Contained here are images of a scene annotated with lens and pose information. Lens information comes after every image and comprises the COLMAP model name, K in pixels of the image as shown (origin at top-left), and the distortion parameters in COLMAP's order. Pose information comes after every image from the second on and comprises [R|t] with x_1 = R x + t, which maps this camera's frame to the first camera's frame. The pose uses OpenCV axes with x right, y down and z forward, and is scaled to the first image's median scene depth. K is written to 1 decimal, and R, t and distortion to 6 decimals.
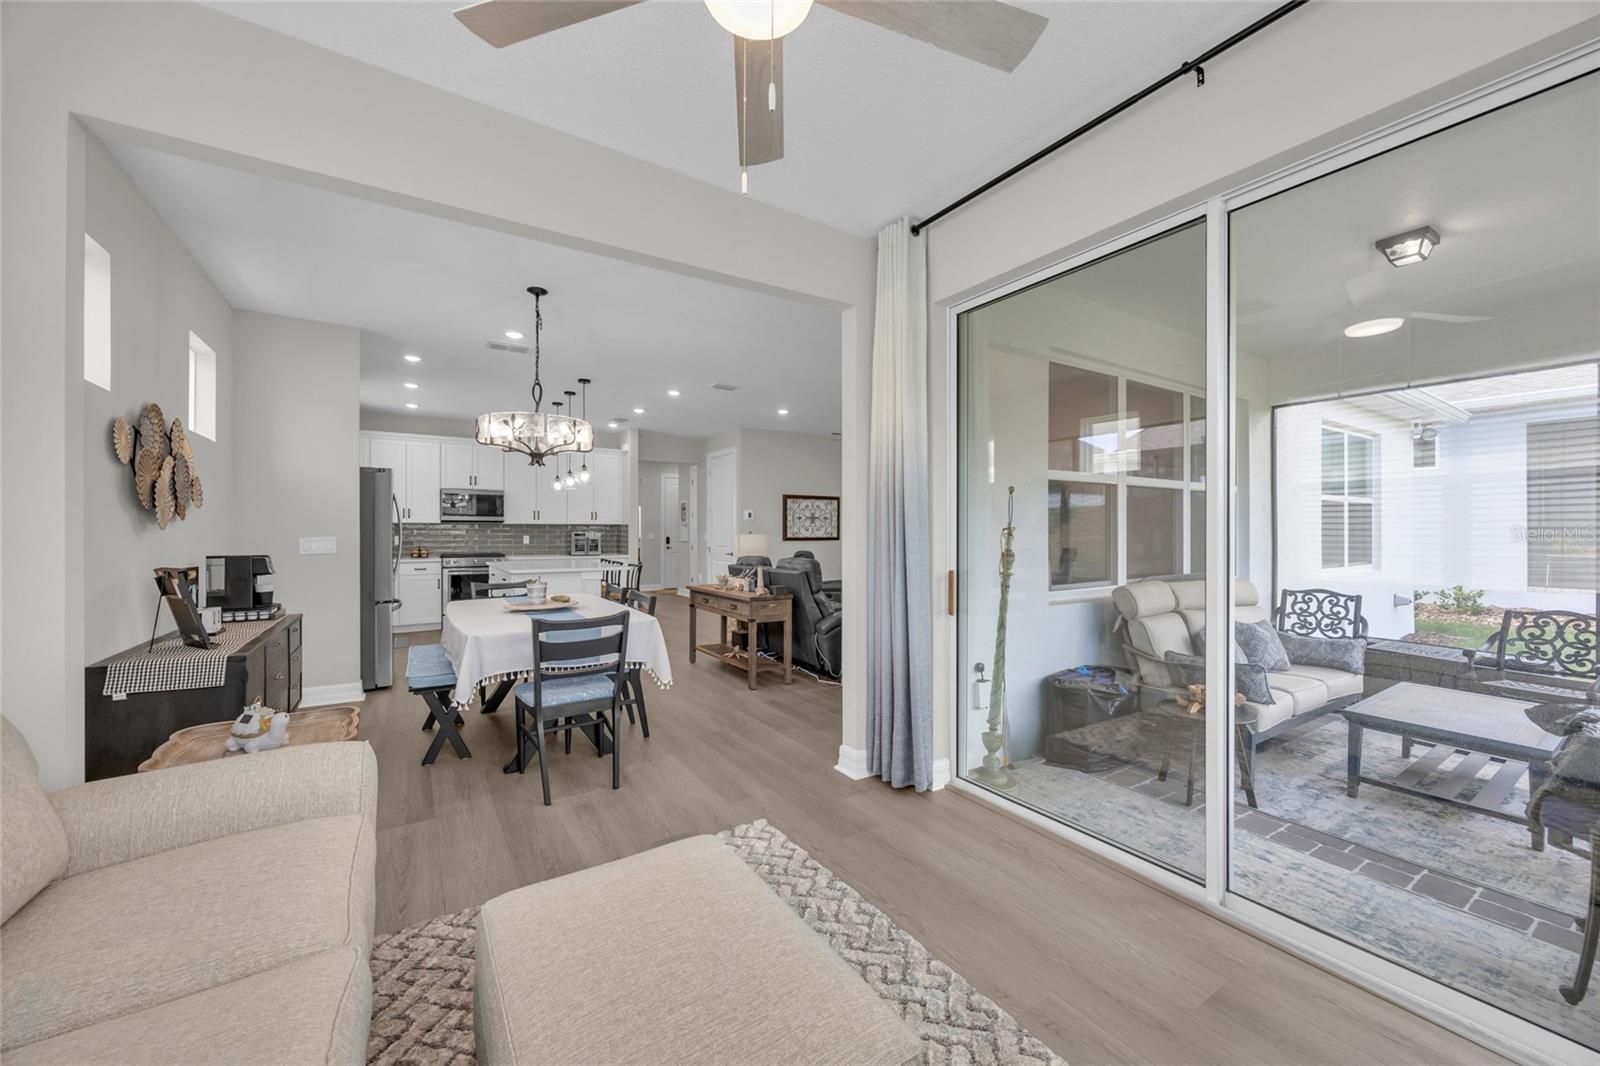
lens RADIAL K [[615.0, 0, 812.4], [0, 615.0, 537.9], [0, 0, 1]] dist [-0.002127, -0.000216]
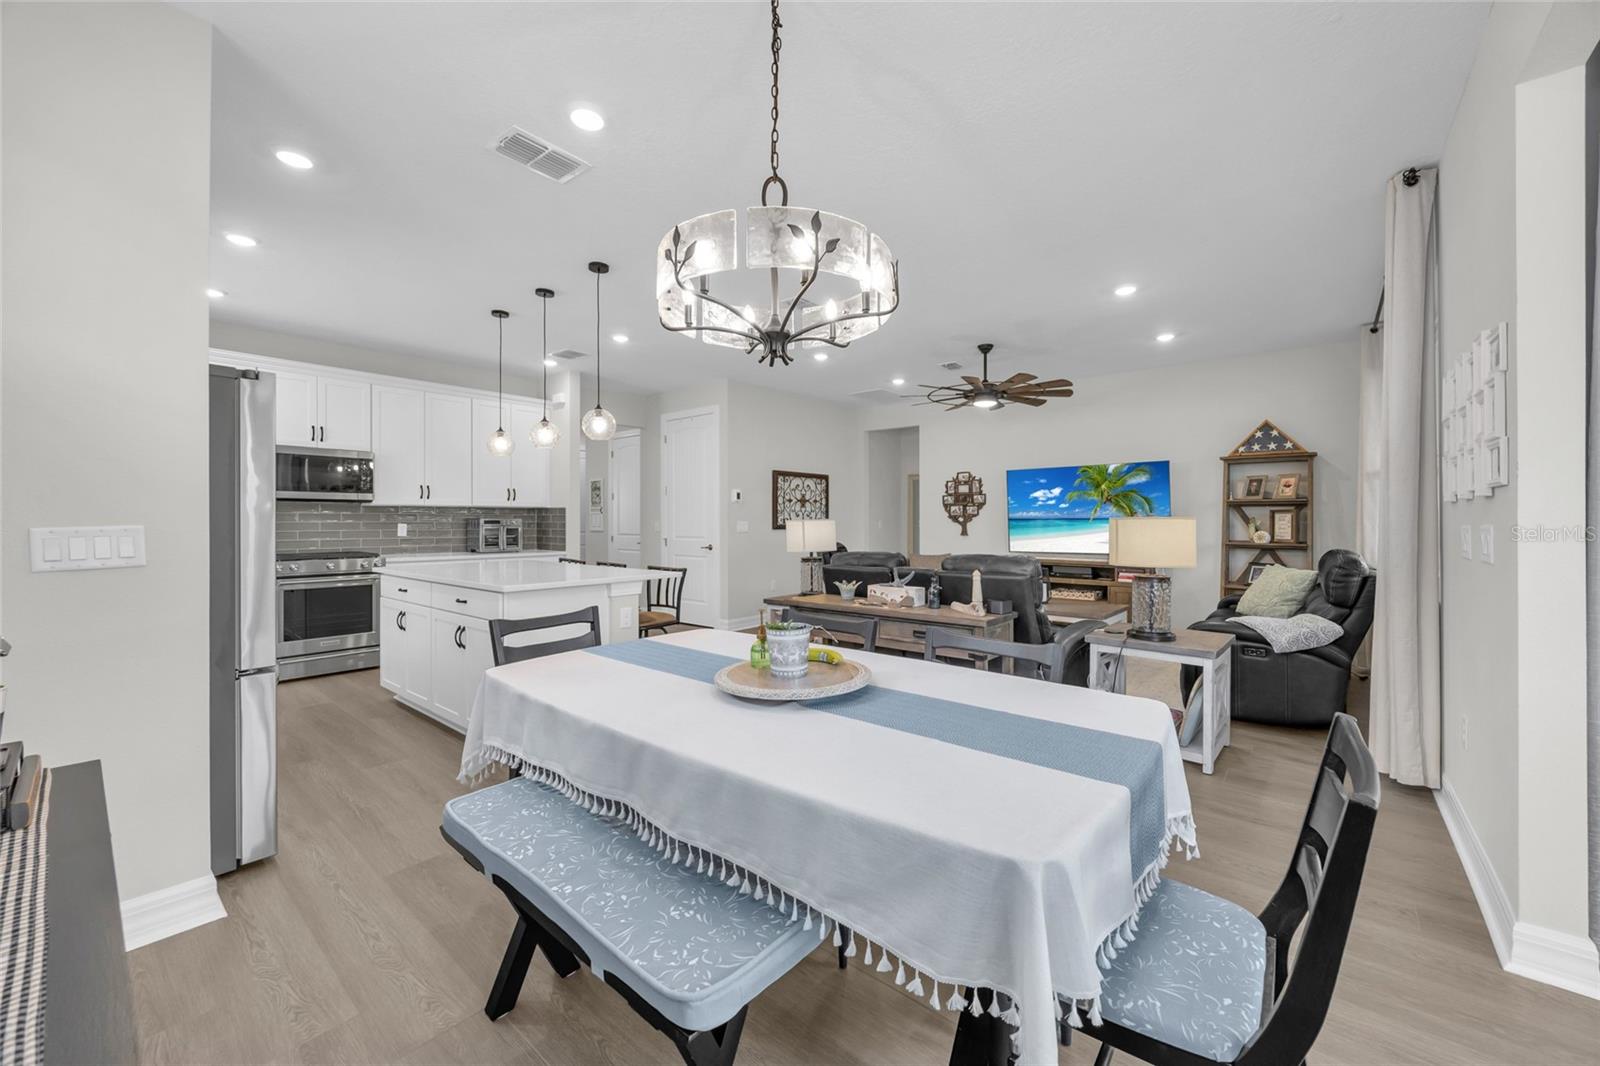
lens RADIAL K [[615.0, 0, 811.3], [0, 615.0, 523.4], [0, 0, 1]] dist [-0.002127, -0.000216]
pose [[0.955443, -0.002632, 0.295164, -0.259655], [0.004067, 0.999983, -0.004248, 0.000773], [-0.295148, 0.005259, 0.955437, 0.266489]]
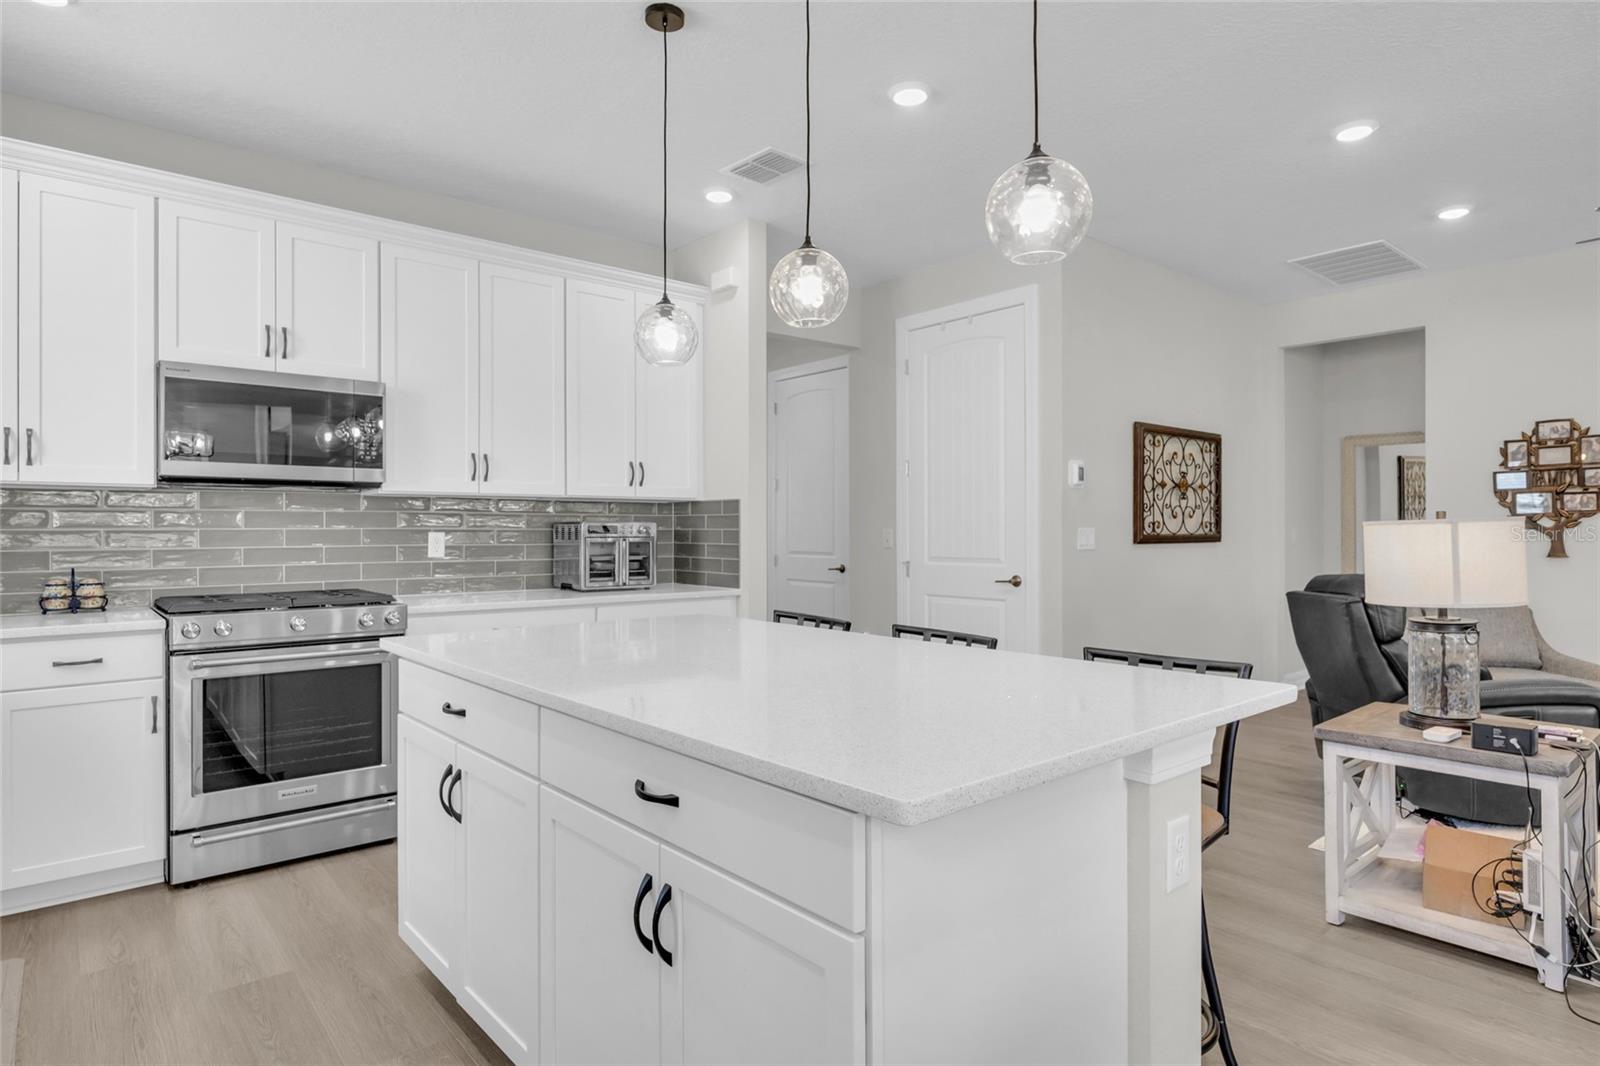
lens RADIAL K [[881.3, 0, 816.5], [0, 881.3, 532.1], [0, 0, 1]] dist [-0.006856, 0.000662]
pose [[0.990781, -0.003026, 0.135438, -0.352277], [0.003900, 0.999973, -0.006184, -0.000073], [-0.135416, 0.006655, 0.990766, 0.548750]]
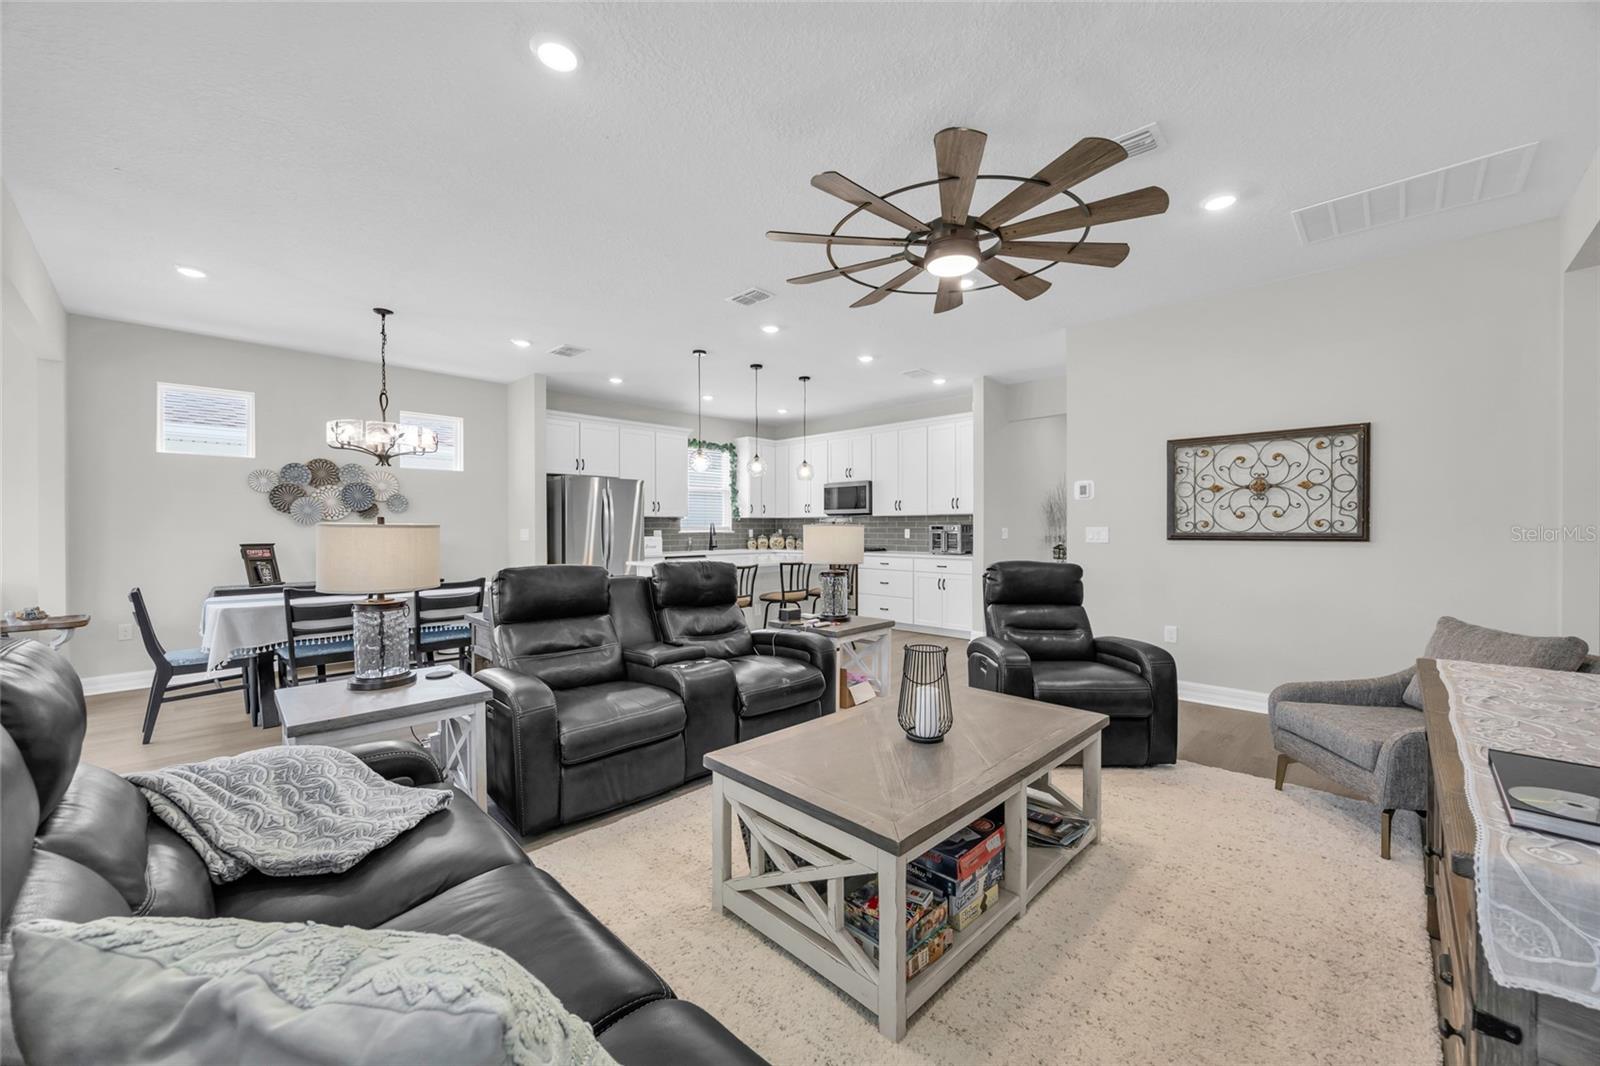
lens RADIAL K [[615.0, 0, 804.8], [0, 615.0, 534.7], [0, 0, 1]] dist [-0.002127, -0.000216]
pose [[0.220422, 0.008989, -0.975363, 0.385432], [-0.005772, 0.999952, 0.007911, -0.001648], [0.975388, 0.003886, 0.220463, 0.703918]]
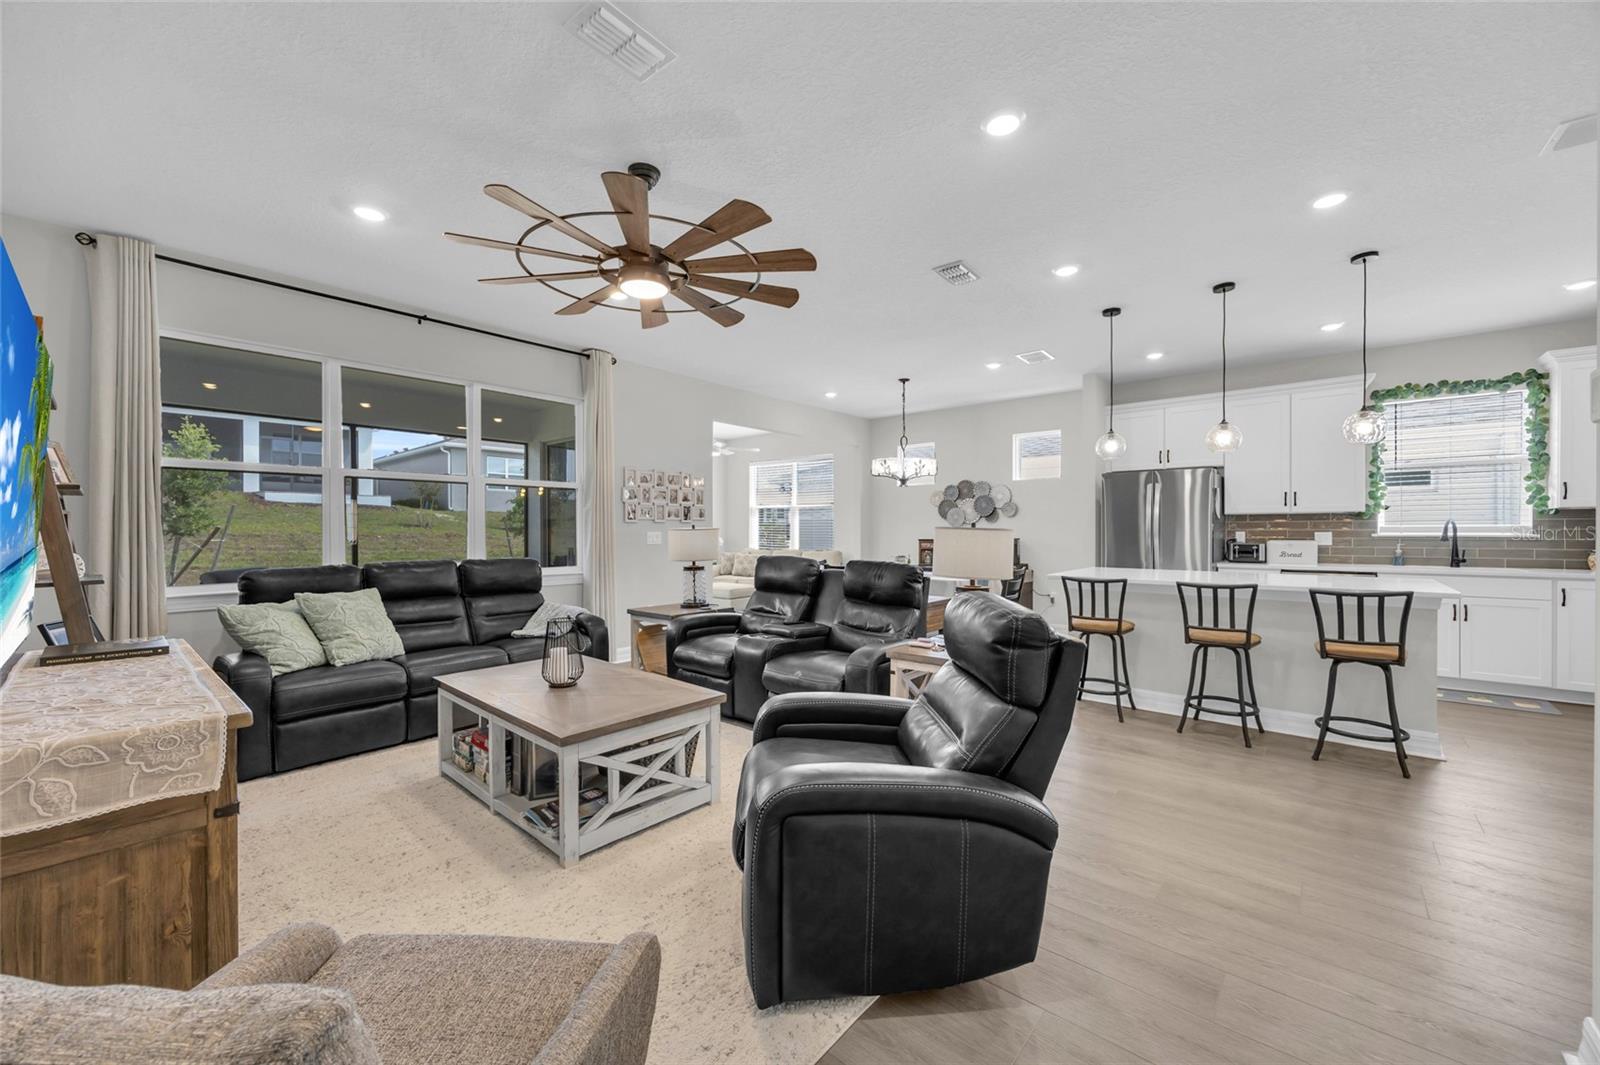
lens RADIAL K [[615.0, 0, 805.1], [0, 615.0, 534.0], [0, 0, 1]] dist [-0.002127, -0.000216]
pose [[-0.960856, 0.003799, -0.277023, 0.119829], [-0.000419, 0.999885, 0.015165, -0.007293], [0.277048, 0.014687, -0.960744, 1.170285]]
